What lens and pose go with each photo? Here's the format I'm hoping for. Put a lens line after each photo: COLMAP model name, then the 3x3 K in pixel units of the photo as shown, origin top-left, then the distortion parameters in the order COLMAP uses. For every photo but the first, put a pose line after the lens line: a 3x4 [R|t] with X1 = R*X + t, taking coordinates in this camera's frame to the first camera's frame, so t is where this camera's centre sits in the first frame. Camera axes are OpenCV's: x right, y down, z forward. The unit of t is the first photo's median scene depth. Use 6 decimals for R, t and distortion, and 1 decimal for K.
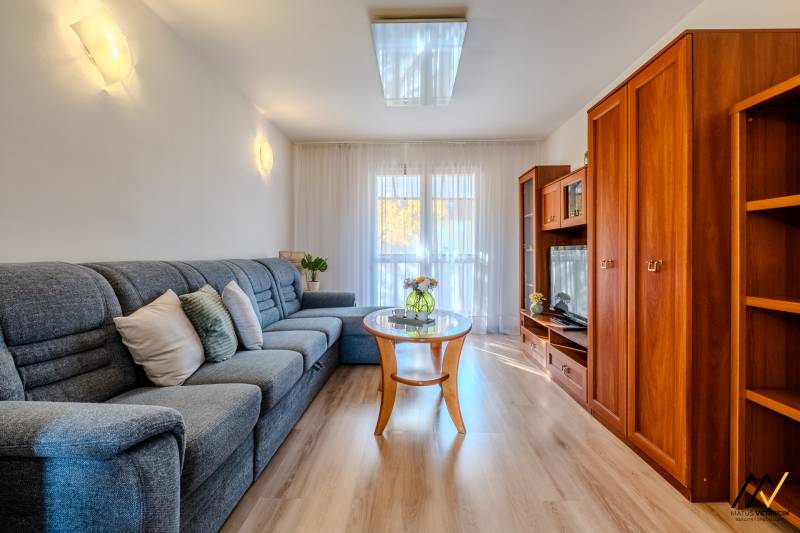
lens RADIAL K [[339.9, 0, 405.3], [0, 339.9, 270.4], [0, 0, 1]] dist [0.004412, -0.000953]
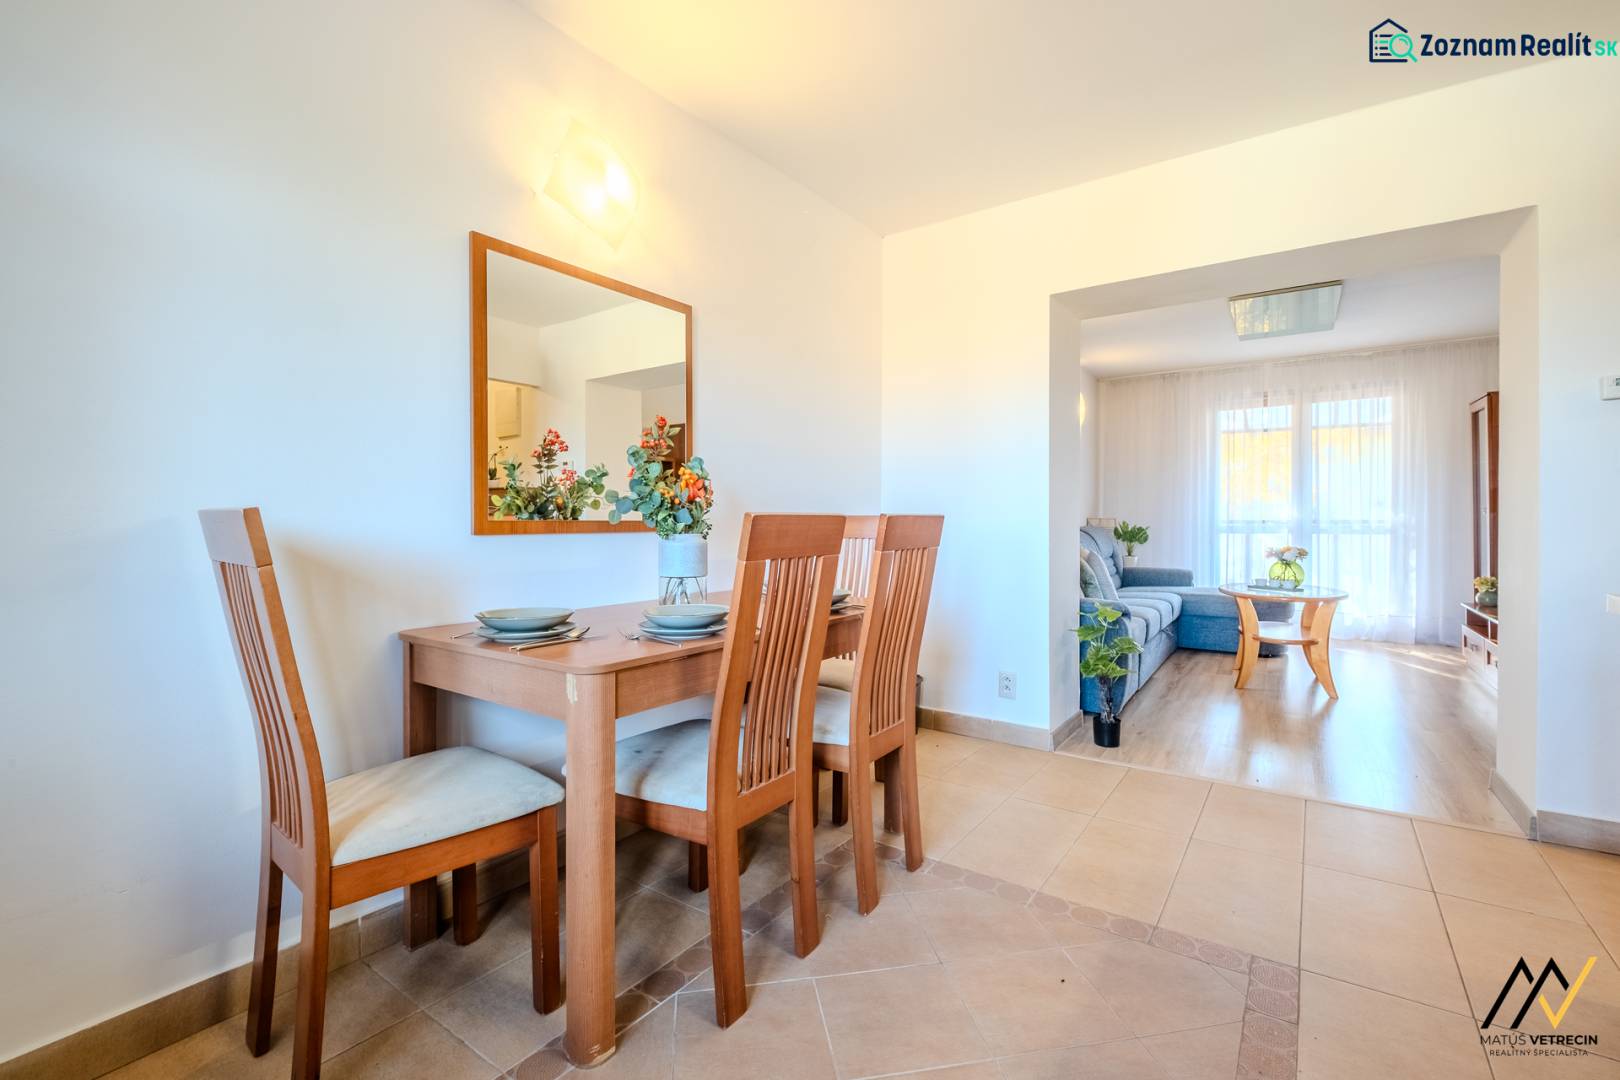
lens RADIAL K [[688.3, 0, 857.5], [0, 688.3, 525.3], [0, 0, 1]] dist [0.004412, -0.000953]
pose [[0.862018, -0.000769, -0.506876, -0.010697], [-0.018615, 0.999276, -0.033174, 0.044827], [0.506535, 0.038032, 0.861380, -1.195690]]
